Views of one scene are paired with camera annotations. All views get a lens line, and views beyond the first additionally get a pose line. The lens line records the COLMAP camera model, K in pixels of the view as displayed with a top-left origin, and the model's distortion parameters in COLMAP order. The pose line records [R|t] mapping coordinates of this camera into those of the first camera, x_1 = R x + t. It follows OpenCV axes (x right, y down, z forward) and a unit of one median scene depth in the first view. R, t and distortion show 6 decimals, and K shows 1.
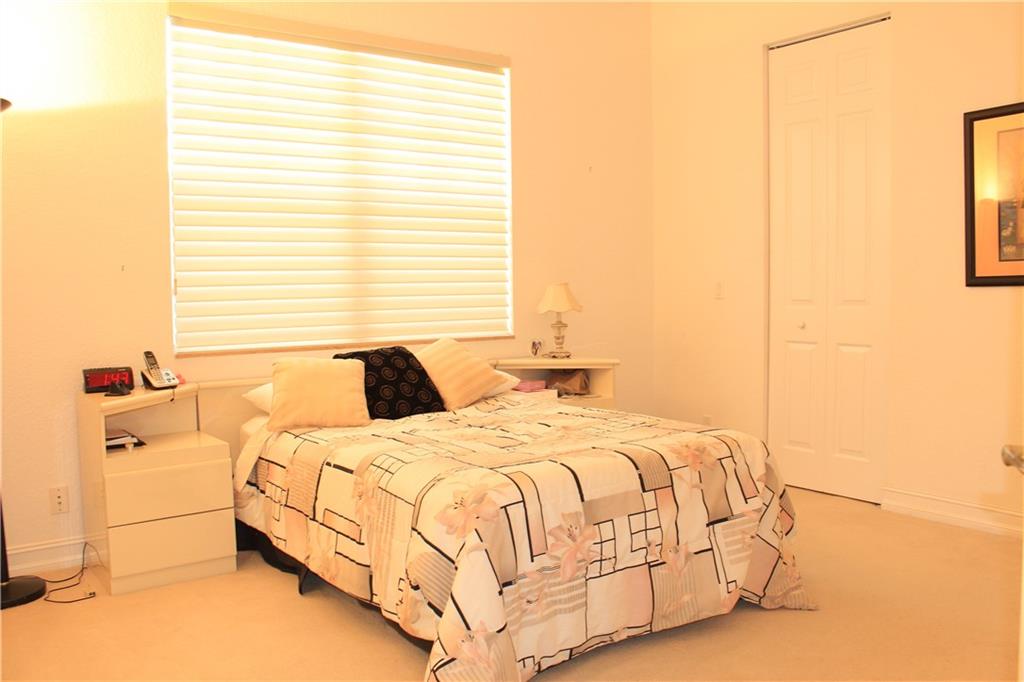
lens RADIAL K [[858.6, 0, 515.1], [0, 858.6, 333.8], [0, 0, 1]] dist [-0.172324, 0.172430]
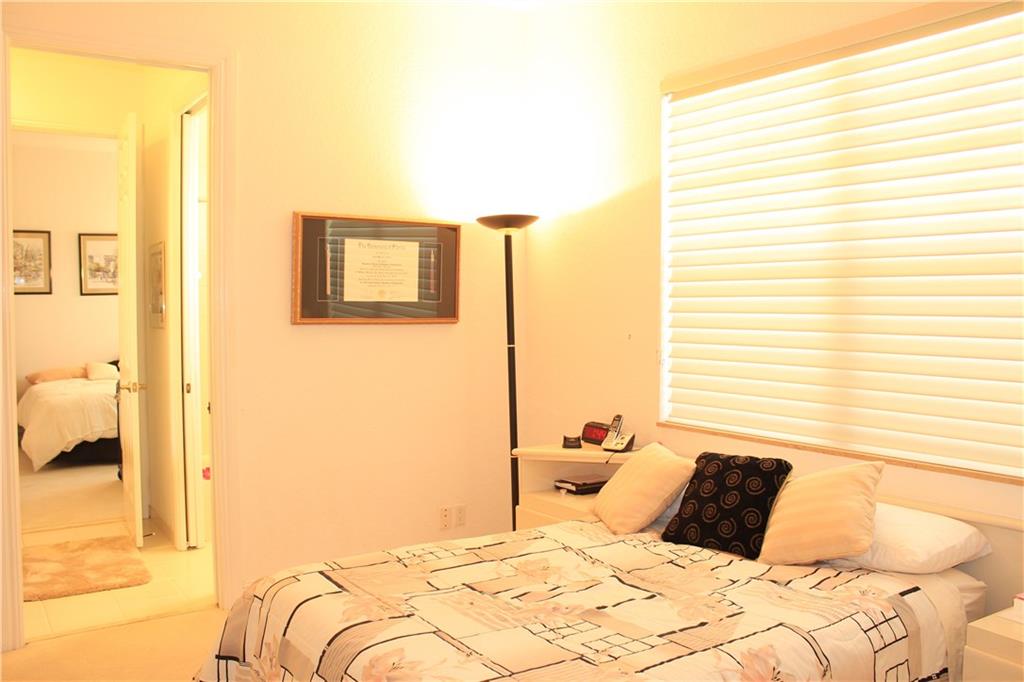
lens RADIAL K [[858.6, 0, 515.1], [0, 858.6, 333.8], [0, 0, 1]] dist [-0.172324, 0.172430]
pose [[-0.065470, 0.051002, -0.996550, 0.646067], [-0.058484, 0.996780, 0.054856, -0.129448], [0.996139, 0.061873, -0.062276, 0.867574]]
